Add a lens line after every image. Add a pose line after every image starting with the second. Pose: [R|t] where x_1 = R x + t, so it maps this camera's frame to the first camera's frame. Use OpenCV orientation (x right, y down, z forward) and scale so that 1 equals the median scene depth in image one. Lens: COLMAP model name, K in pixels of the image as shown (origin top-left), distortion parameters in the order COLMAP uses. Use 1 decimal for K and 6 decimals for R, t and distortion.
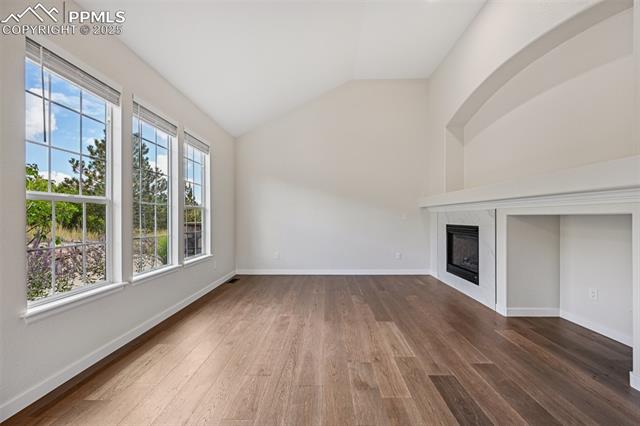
lens RADIAL K [[249.6, 0, 321.8], [0, 249.6, 216.1], [0, 0, 1]] dist [-0.002394, 0.000244]
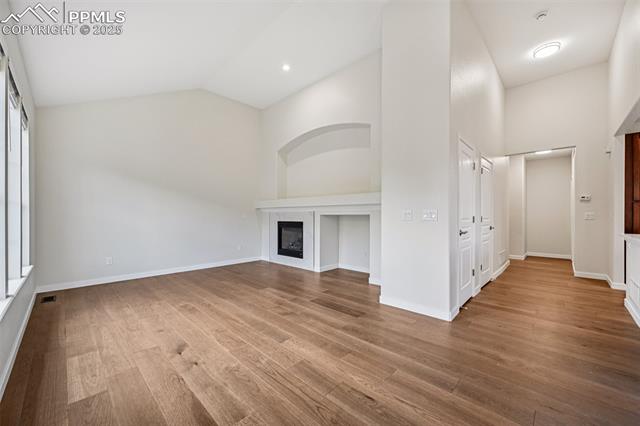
lens RADIAL K [[249.6, 0, 321.8], [0, 249.6, 216.1], [0, 0, 1]] dist [-0.002394, 0.000244]
pose [[0.677237, 0.002084, 0.735762, -0.507760], [-0.005440, 0.999983, 0.002175, 0.000036], [-0.735745, -0.005476, 0.677237, -0.189216]]
